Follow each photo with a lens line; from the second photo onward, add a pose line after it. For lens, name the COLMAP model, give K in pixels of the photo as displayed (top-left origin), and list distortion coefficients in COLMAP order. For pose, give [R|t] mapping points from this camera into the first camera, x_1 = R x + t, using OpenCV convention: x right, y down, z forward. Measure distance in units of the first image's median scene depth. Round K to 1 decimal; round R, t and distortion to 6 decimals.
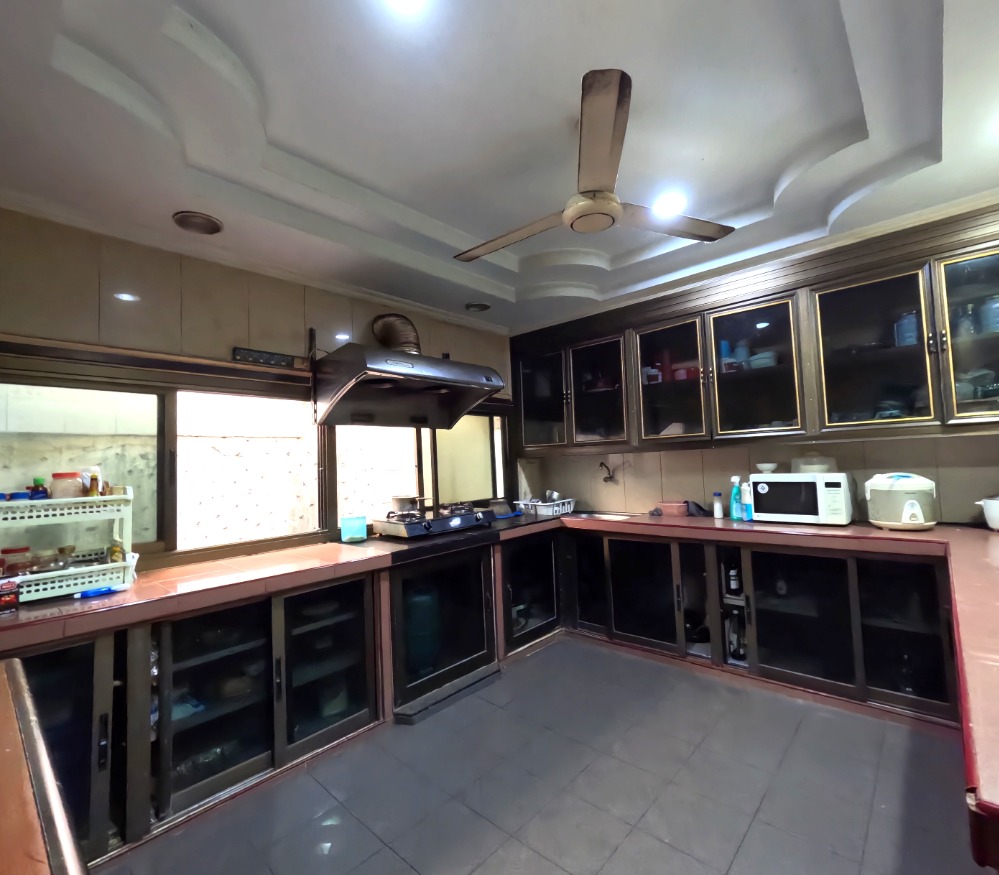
lens RADIAL K [[478.6, 0, 498.7], [0, 478.6, 437.7], [0, 0, 1]] dist [-0.000571, 0.001965]
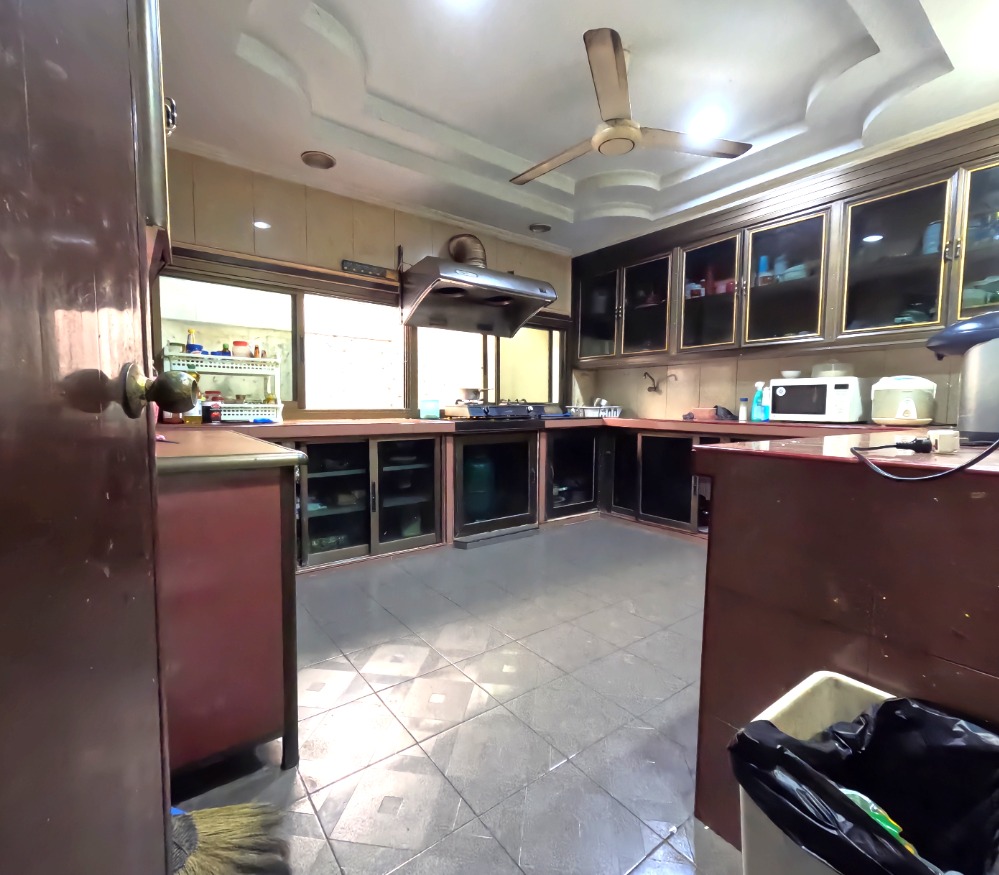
lens RADIAL K [[478.6, 0, 499.2], [0, 478.6, 437.2], [0, 0, 1]] dist [-0.000571, 0.001965]
pose [[0.983227, 0.058932, -0.172602, 0.119095], [-0.037639, 0.991550, 0.124141, 0.111619], [0.178459, -0.115562, 0.977137, -0.253340]]
